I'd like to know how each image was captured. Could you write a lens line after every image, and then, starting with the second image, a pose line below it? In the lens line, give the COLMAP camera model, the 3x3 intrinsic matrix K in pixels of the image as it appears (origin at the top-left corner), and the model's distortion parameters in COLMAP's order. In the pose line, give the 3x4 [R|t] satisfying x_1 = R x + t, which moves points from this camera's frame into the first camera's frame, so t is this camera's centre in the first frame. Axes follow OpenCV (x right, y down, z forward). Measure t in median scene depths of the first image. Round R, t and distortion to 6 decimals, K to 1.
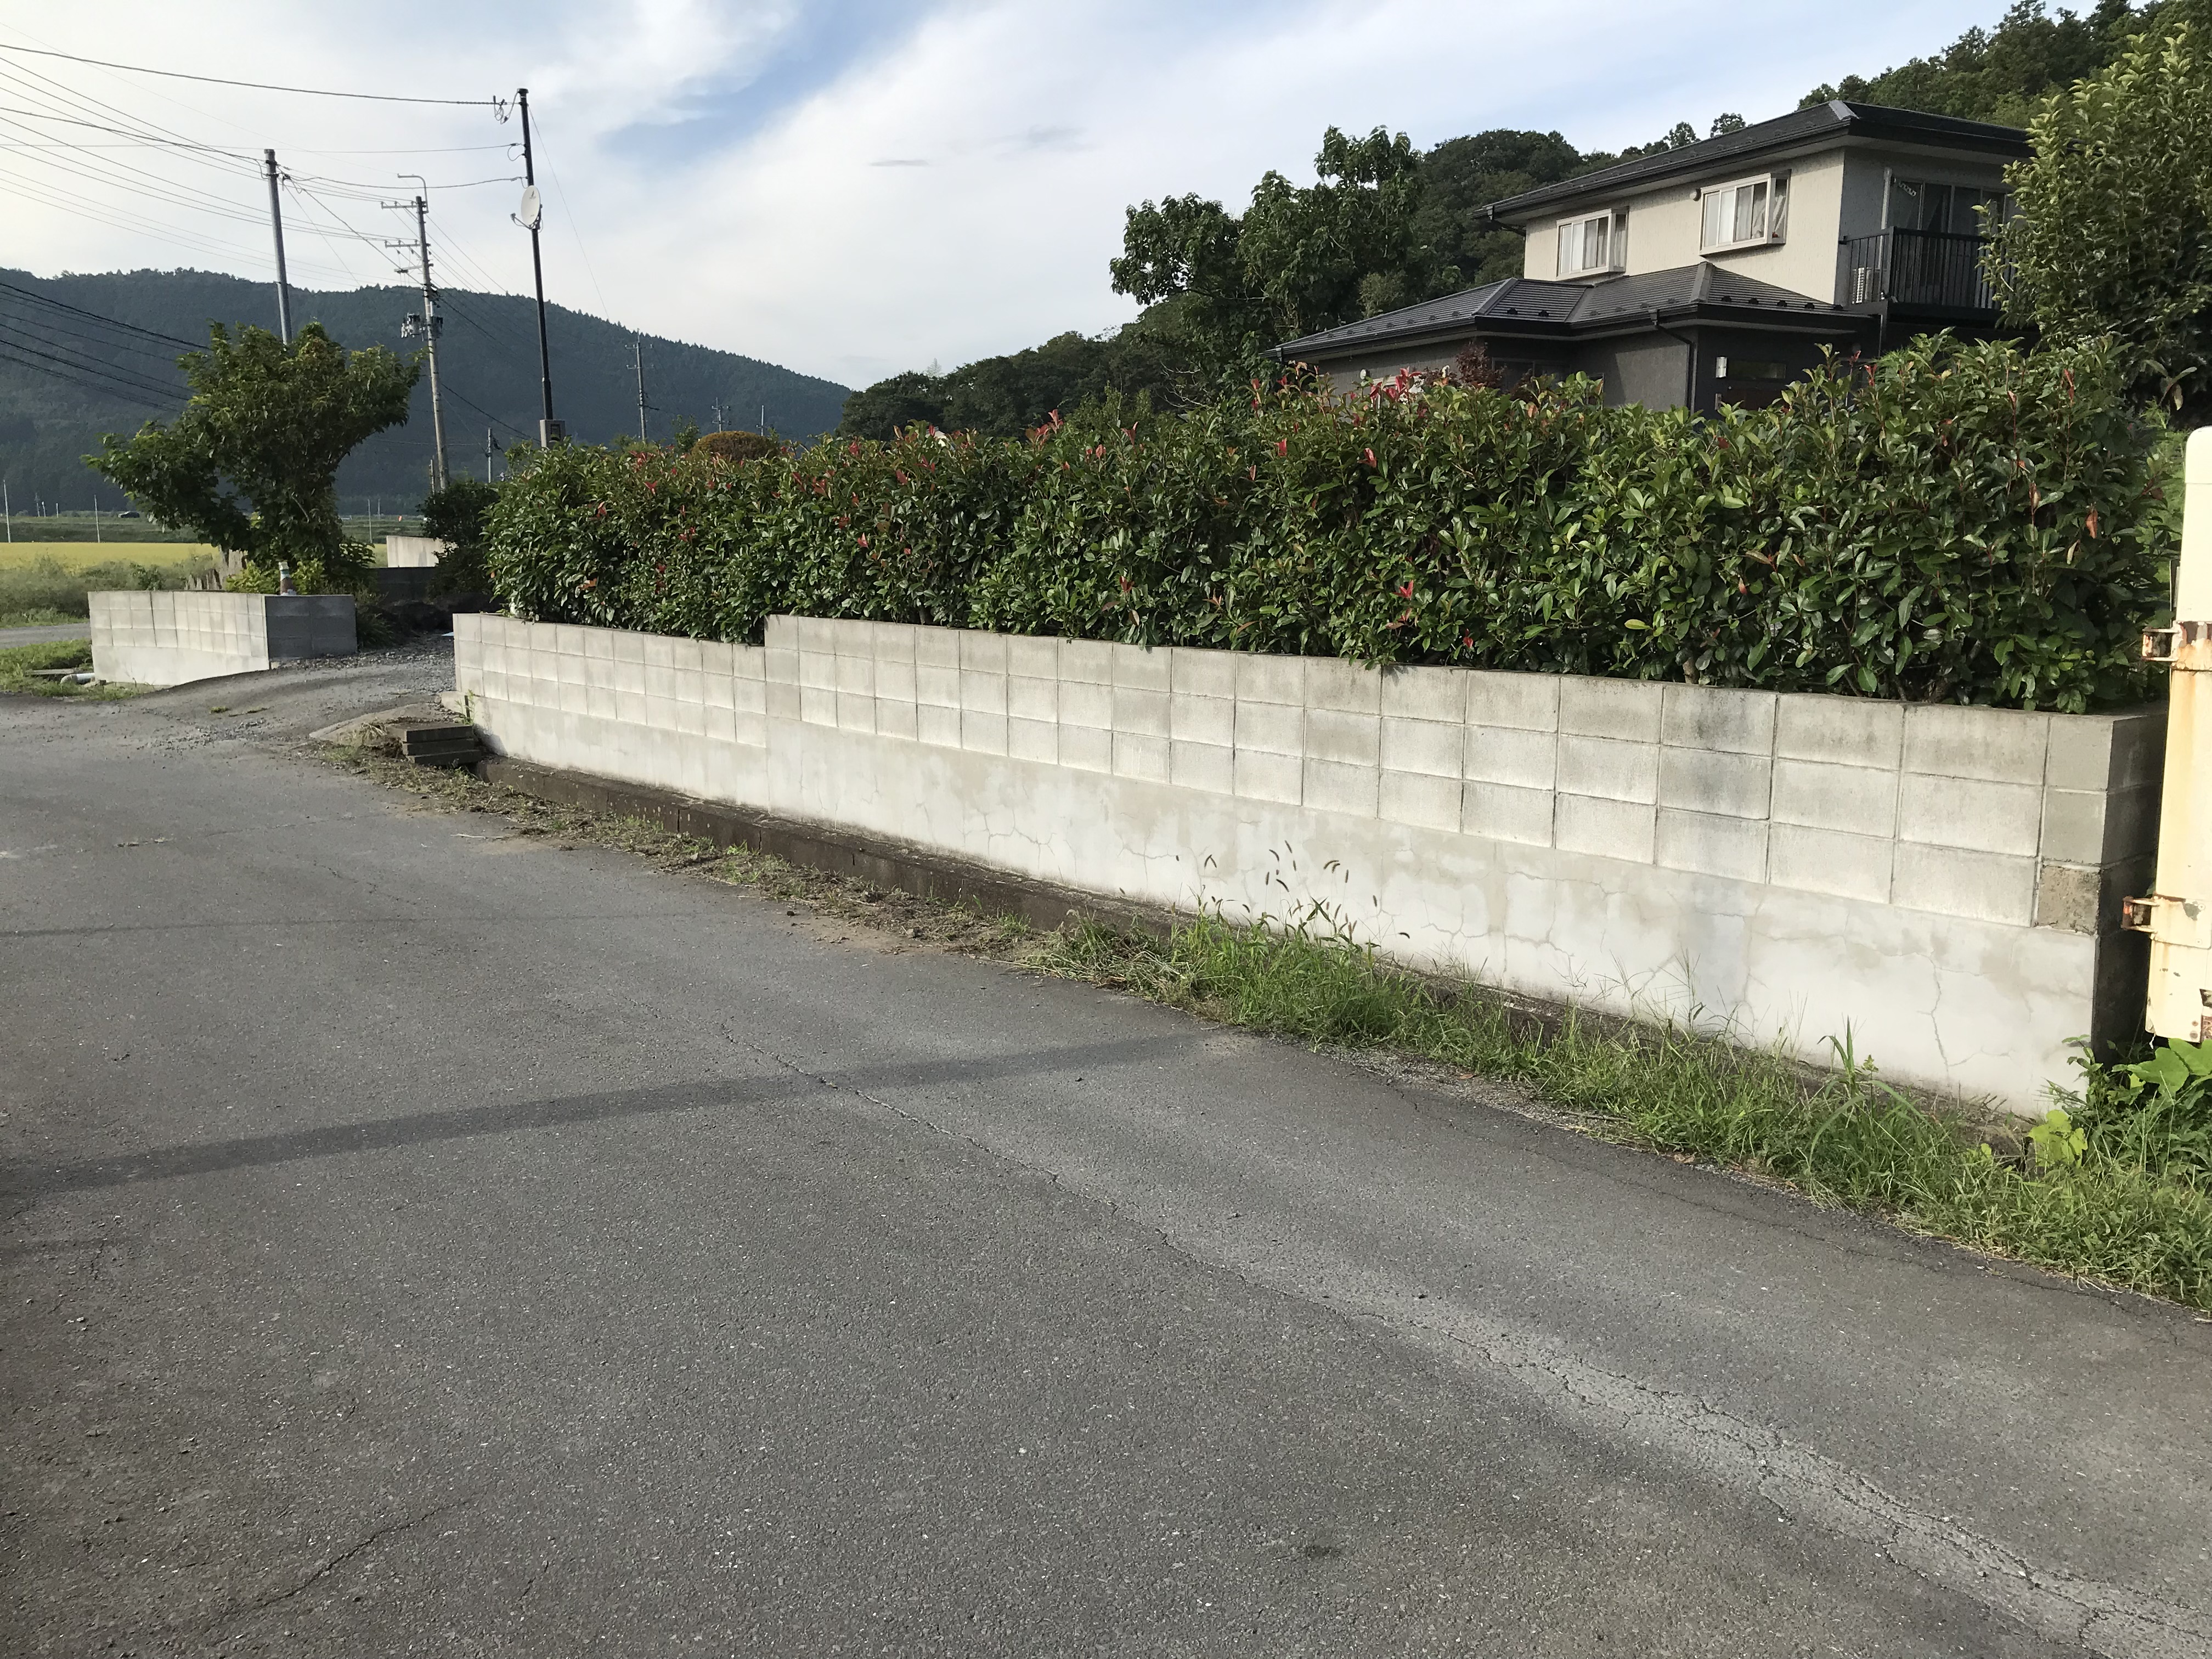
lens RADIAL K [[1818.8, 0, 1106.0], [0, 1818.8, 829.5], [0, 0, 1]] dist [0.121584, -0.526121]
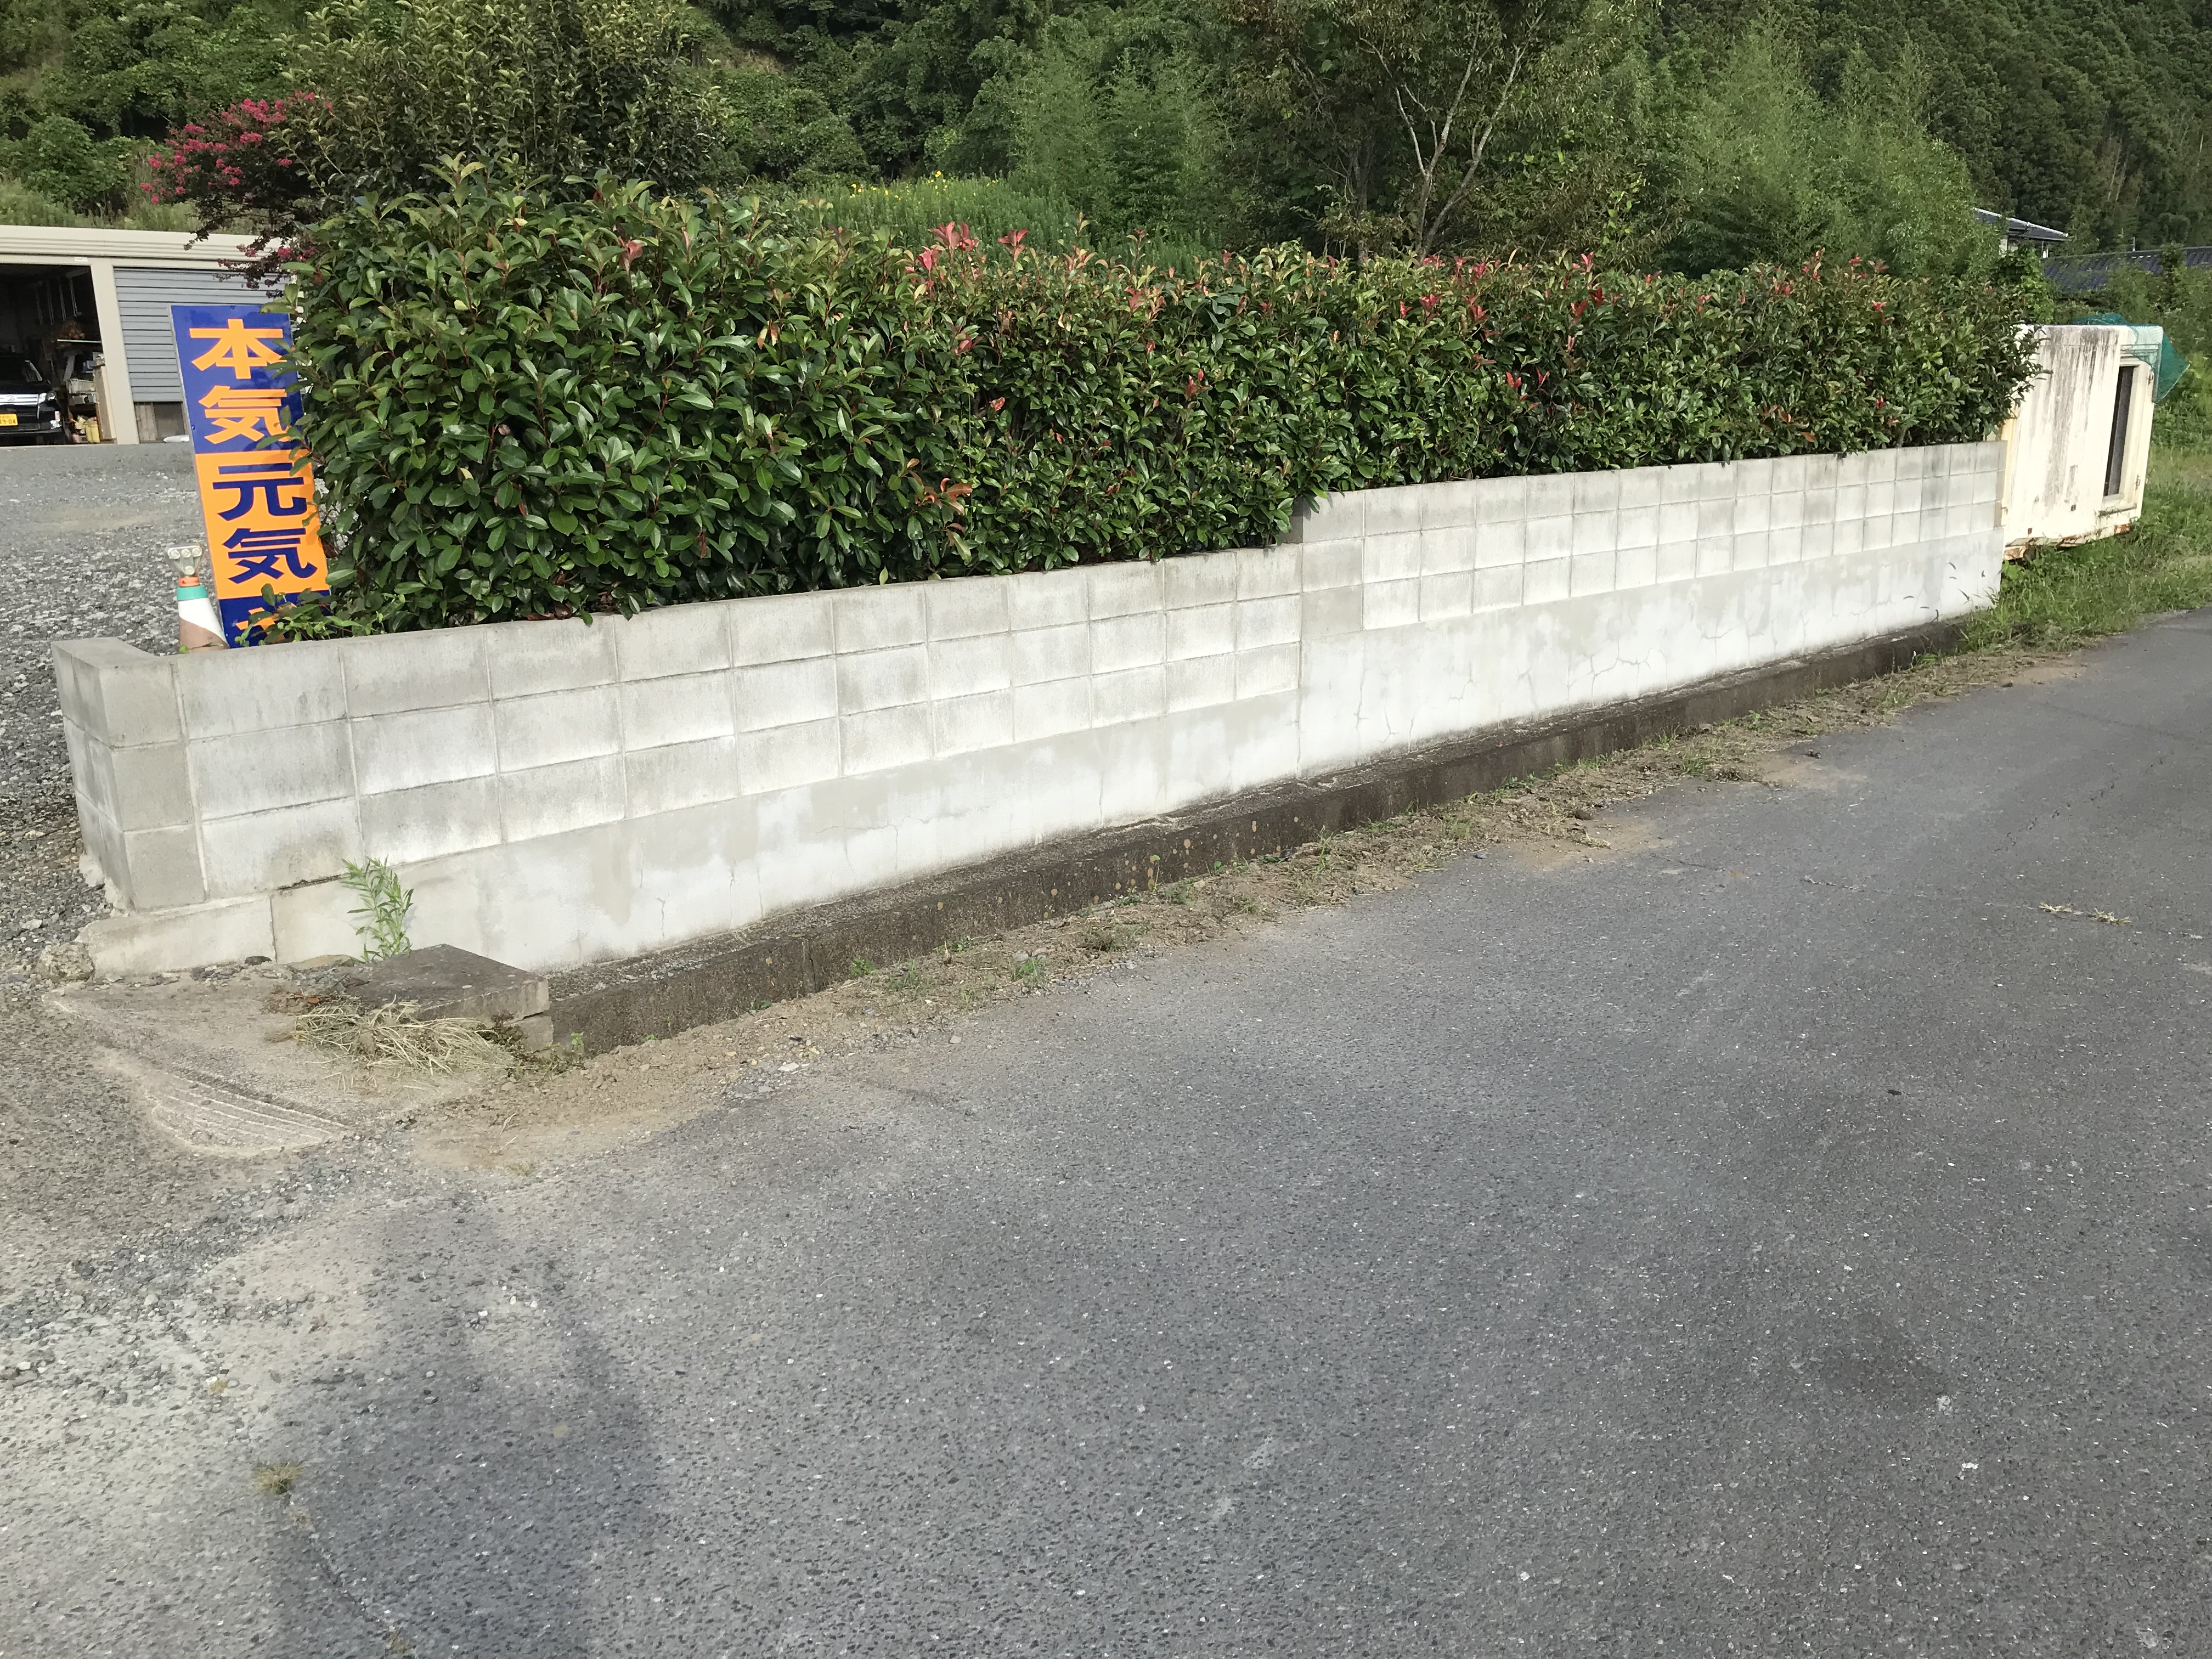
lens RADIAL K [[1786.5, 0, 1106.0], [0, 1786.5, 829.5], [0, 0, 1]] dist [0.037914, -0.047682]
pose [[-0.088687, -0.245418, 0.965352, -0.945367], [0.169874, 0.951246, 0.257438, -0.201025], [-0.981467, 0.186820, -0.042673, 1.224129]]
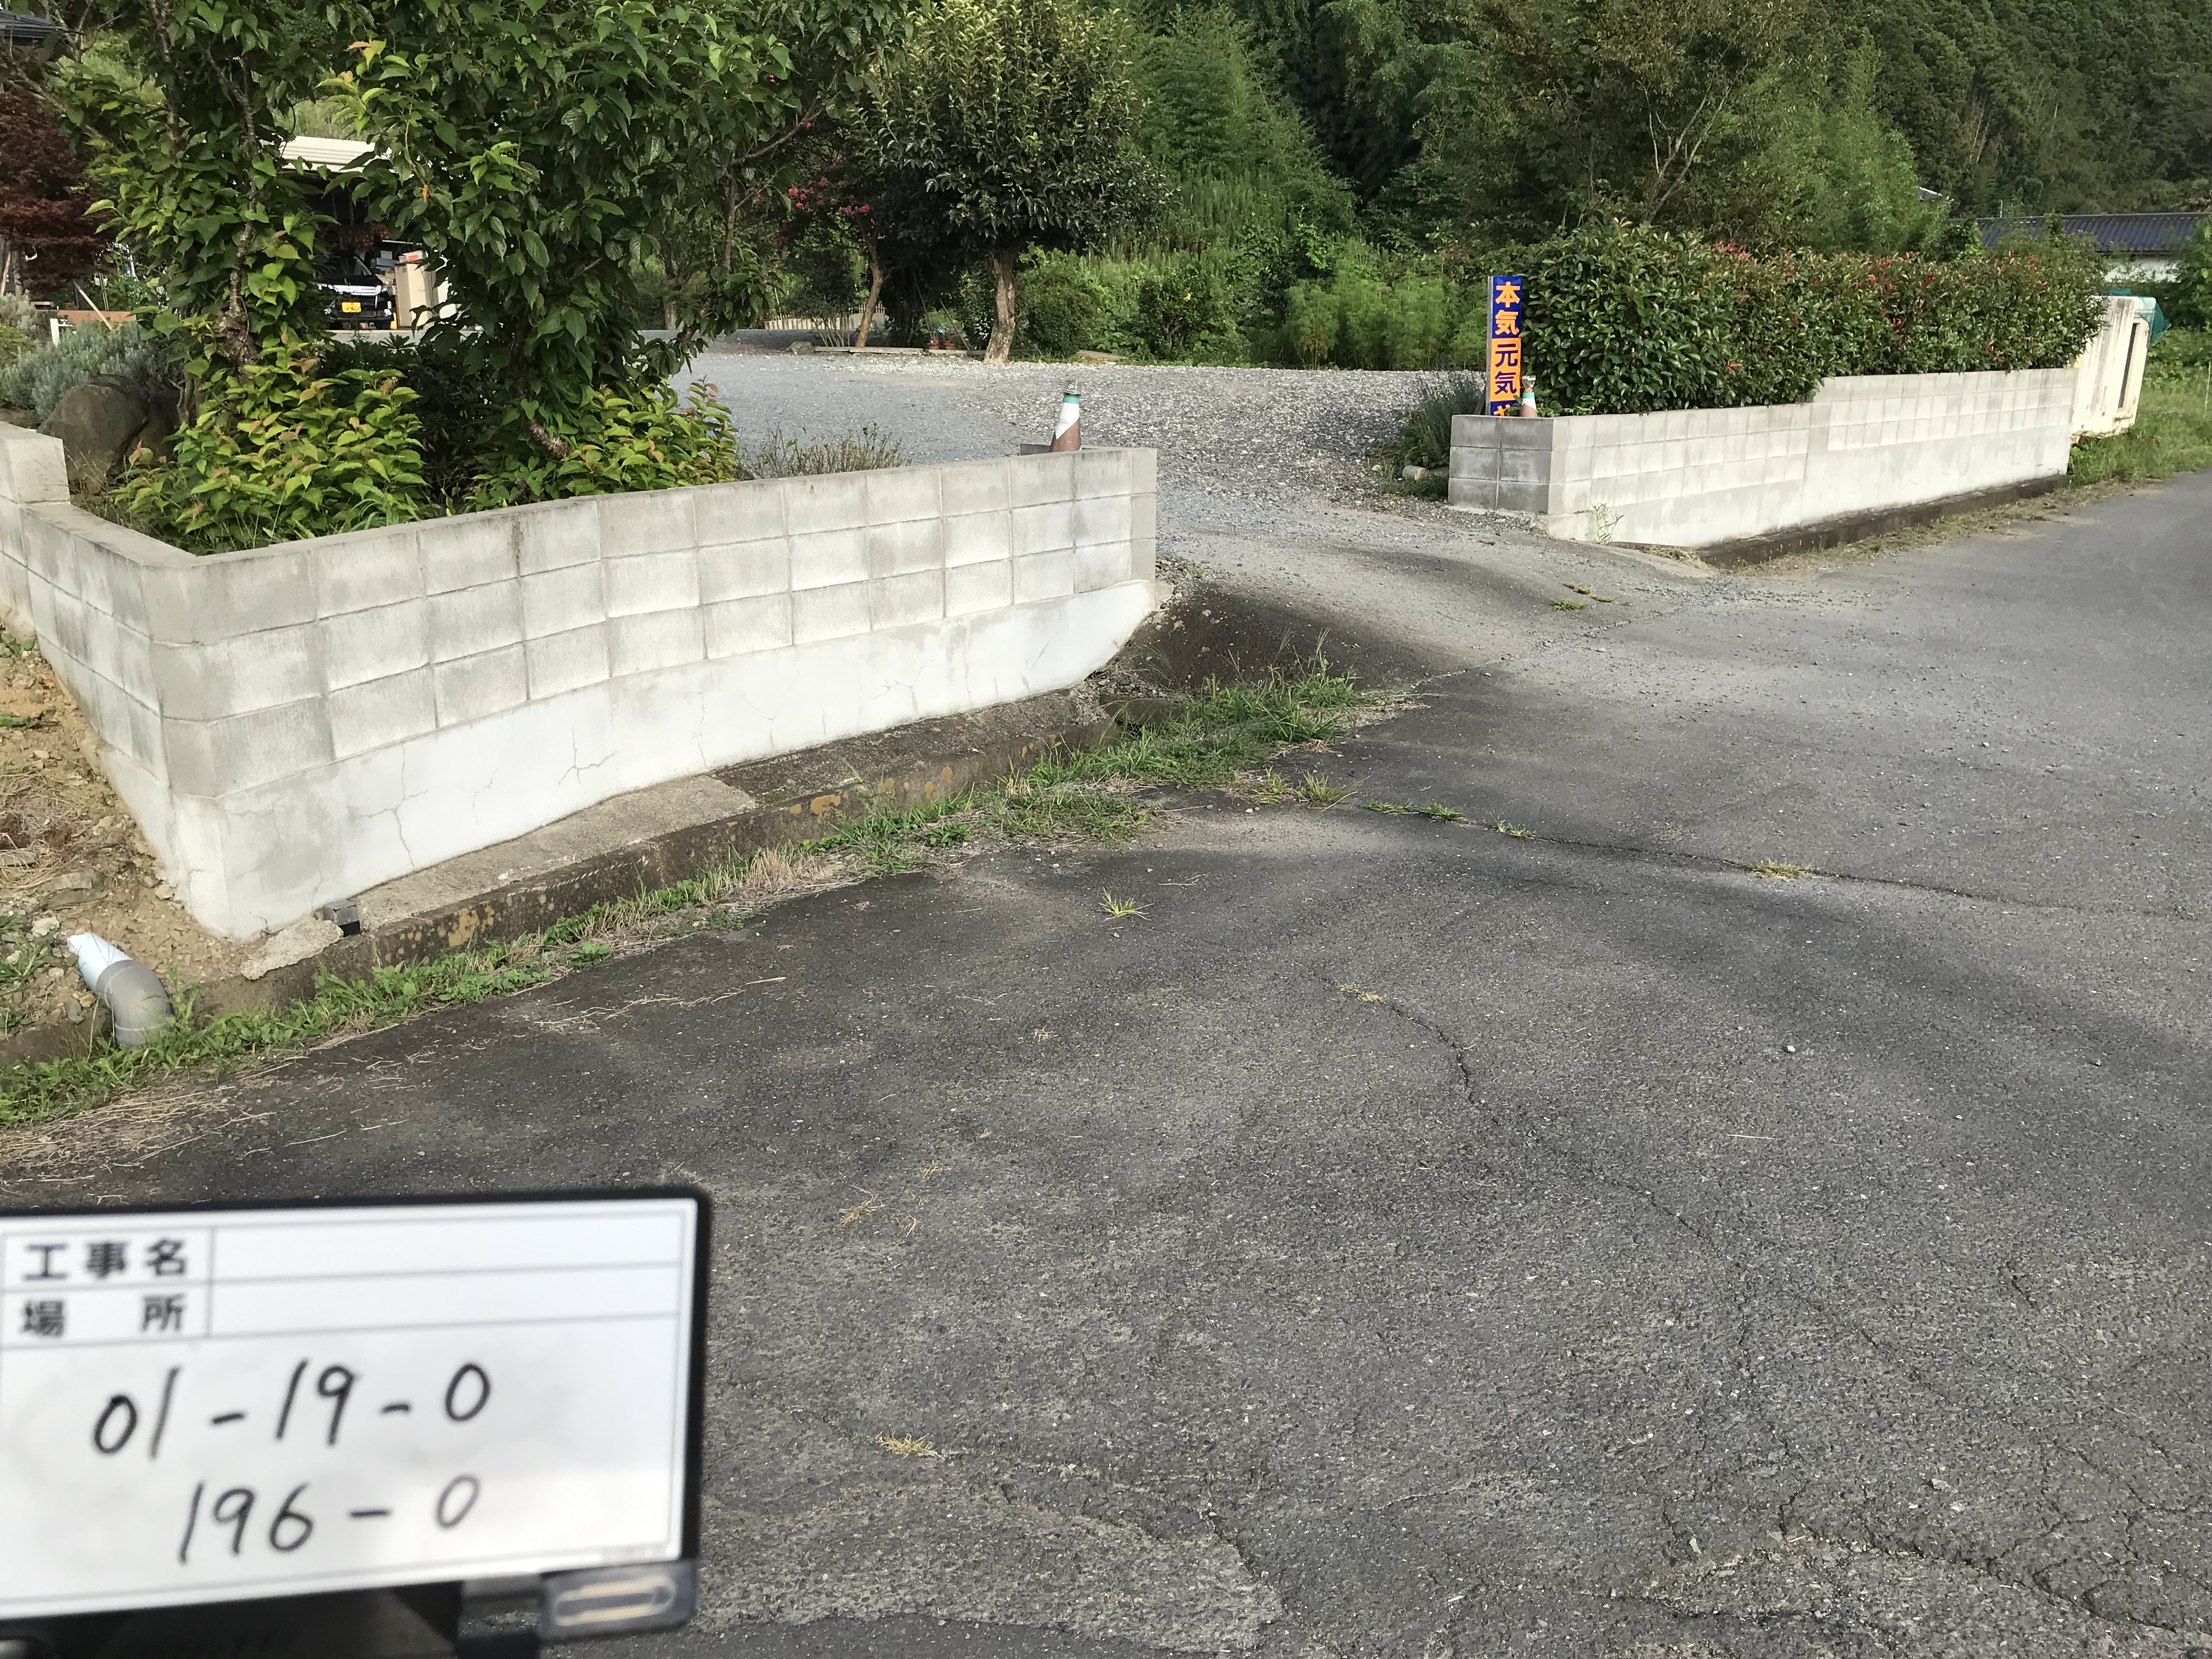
lens RADIAL K [[1825.5, 0, 1106.0], [0, 1825.5, 829.5], [0, 0, 1]] dist [0.016191, 0.002756]
pose [[-0.171138, -0.281170, 0.944275, -1.625074], [0.134506, 0.942774, 0.305100, -0.315798], [-0.976022, 0.179225, -0.123526, 1.911553]]
